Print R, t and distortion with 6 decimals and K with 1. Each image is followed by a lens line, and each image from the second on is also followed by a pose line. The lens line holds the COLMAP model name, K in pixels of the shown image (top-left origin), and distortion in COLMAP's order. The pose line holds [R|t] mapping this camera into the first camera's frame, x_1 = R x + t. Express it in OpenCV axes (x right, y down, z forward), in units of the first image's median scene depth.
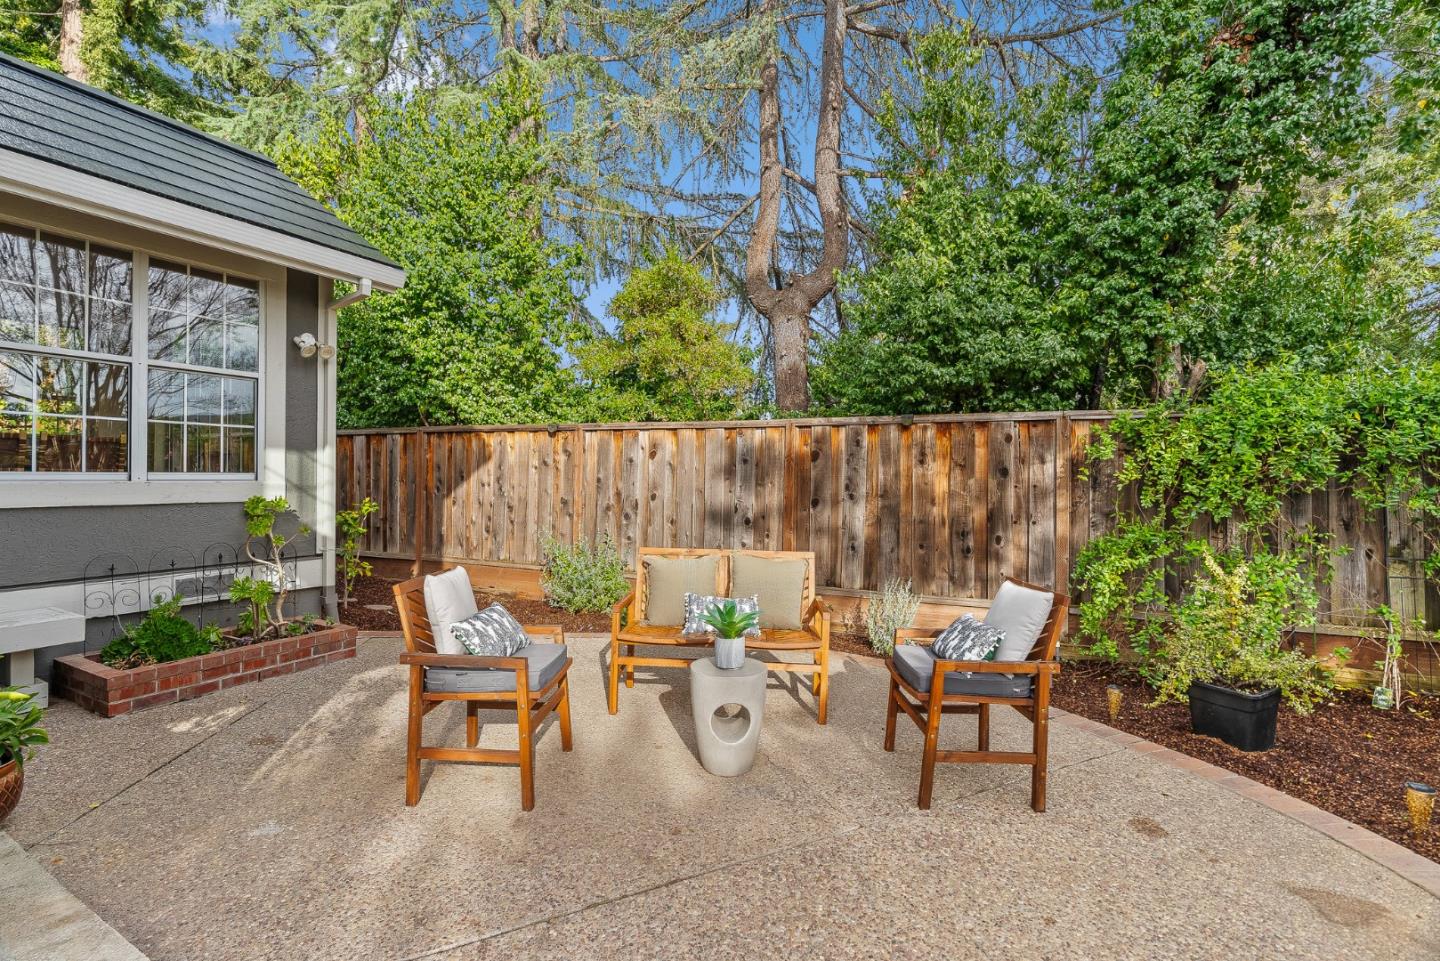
lens RADIAL K [[642.8, 0, 722.7], [0, 642.8, 477.8], [0, 0, 1]] dist [-0.002267, -0.000422]
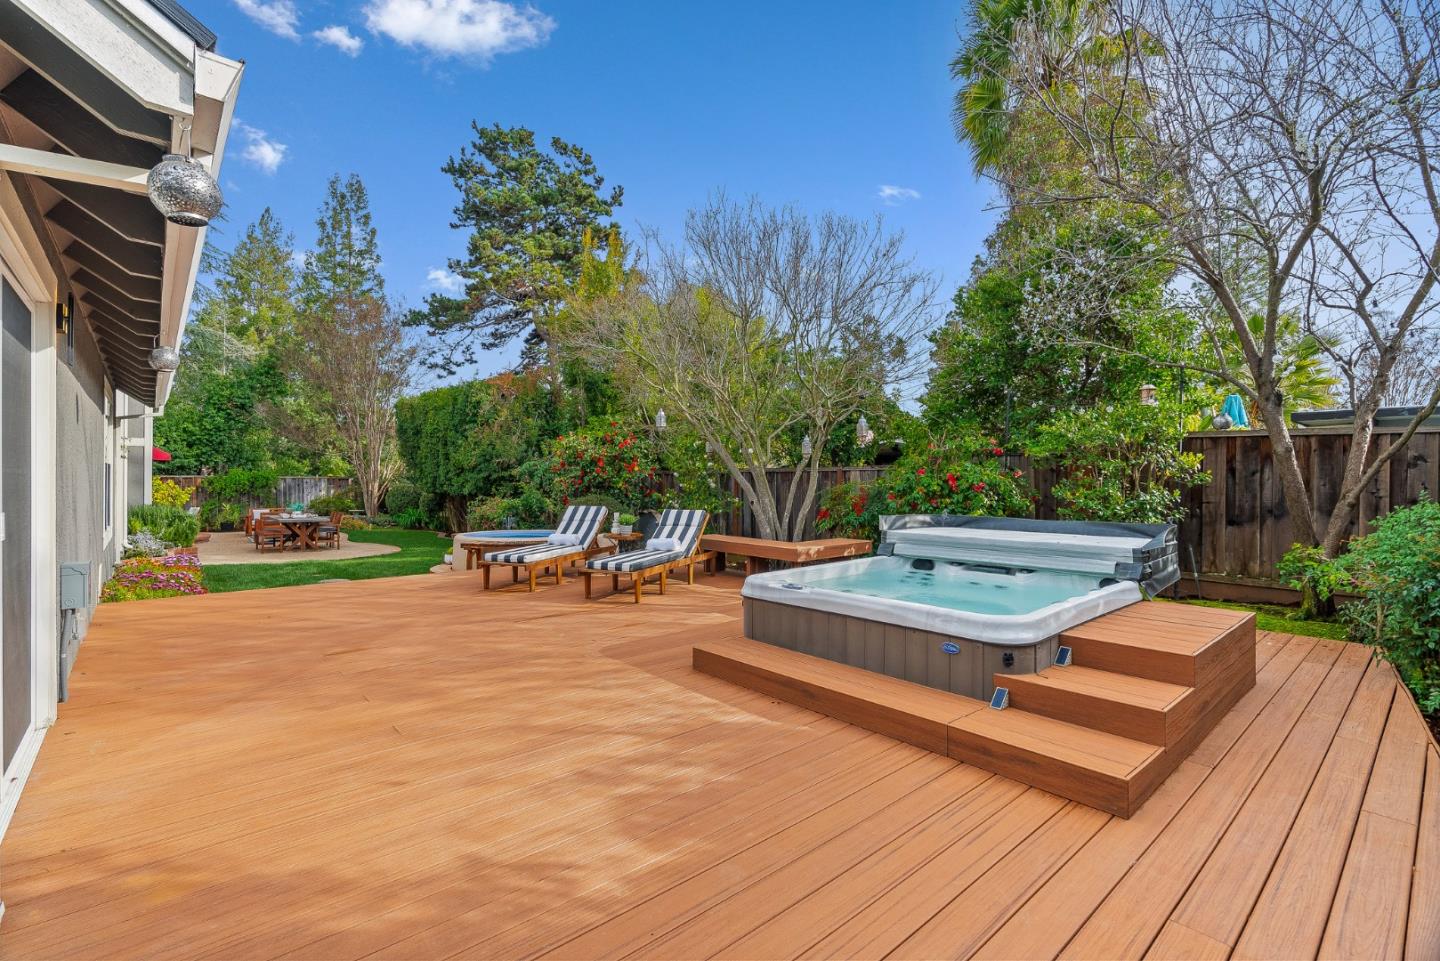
lens RADIAL K [[642.8, 0, 708.3], [0, 642.8, 479.8], [0, 0, 1]] dist [-0.002267, -0.000422]
pose [[0.340443, -0.002992, 0.940260, -2.561228], [0.000504, 0.999995, 0.002999, -0.090055], [-0.940265, -0.000547, 0.340443, -4.054942]]
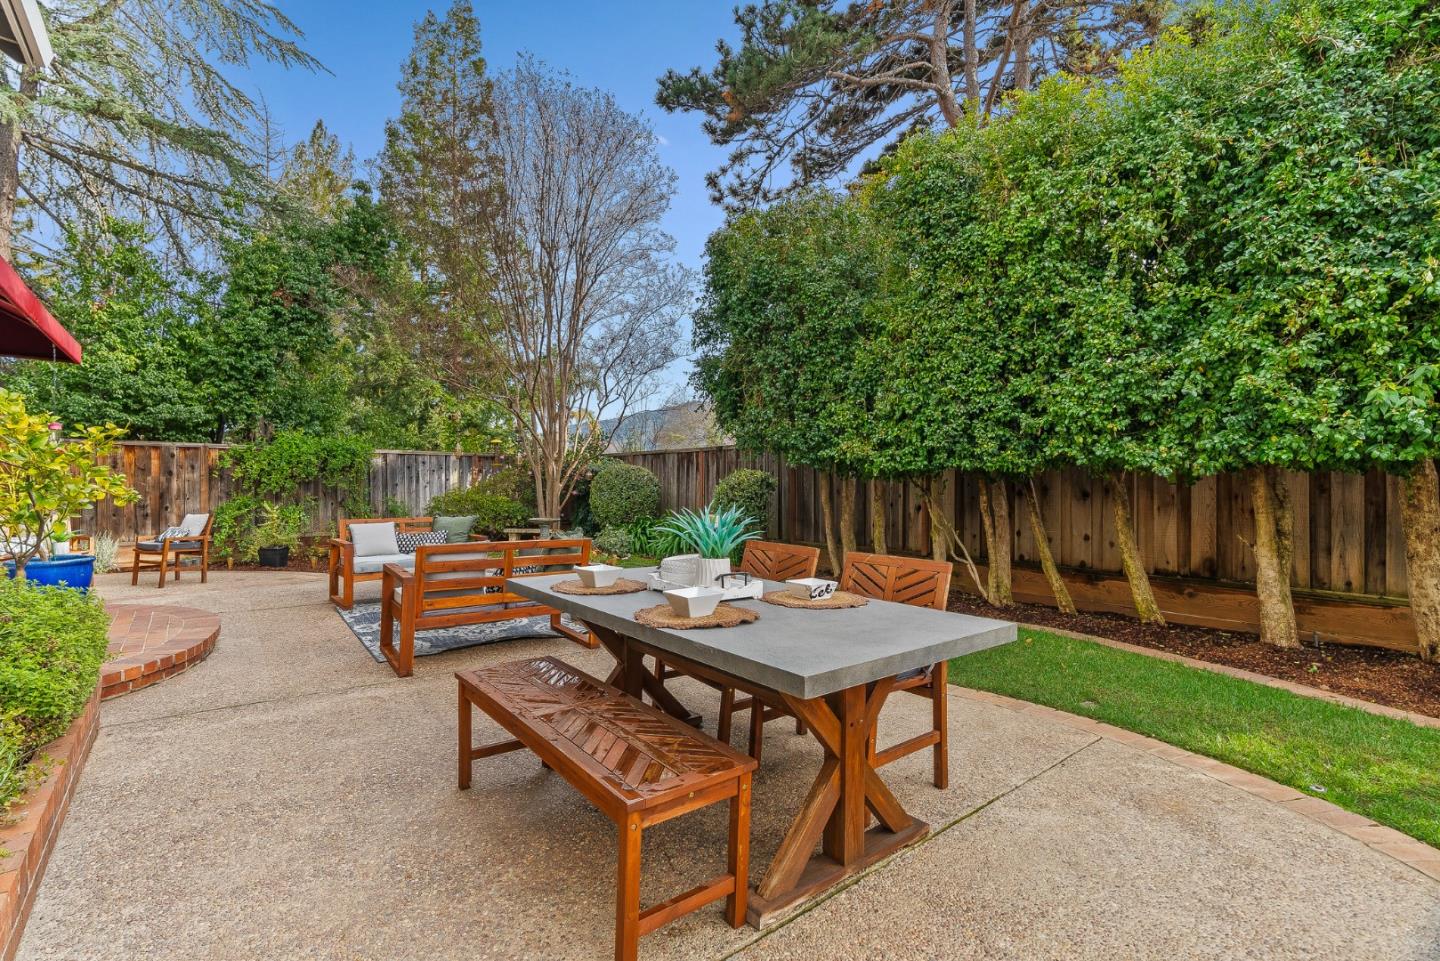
lens RADIAL K [[642.8, 0, 707.9], [0, 642.8, 470.9], [0, 0, 1]] dist [-0.002267, -0.000422]
pose [[0.378761, 0.002740, 0.925491, -0.788081], [0.001812, 0.999992, -0.003703, -0.006109], [-0.925493, 0.003080, 0.378753, -1.314227]]
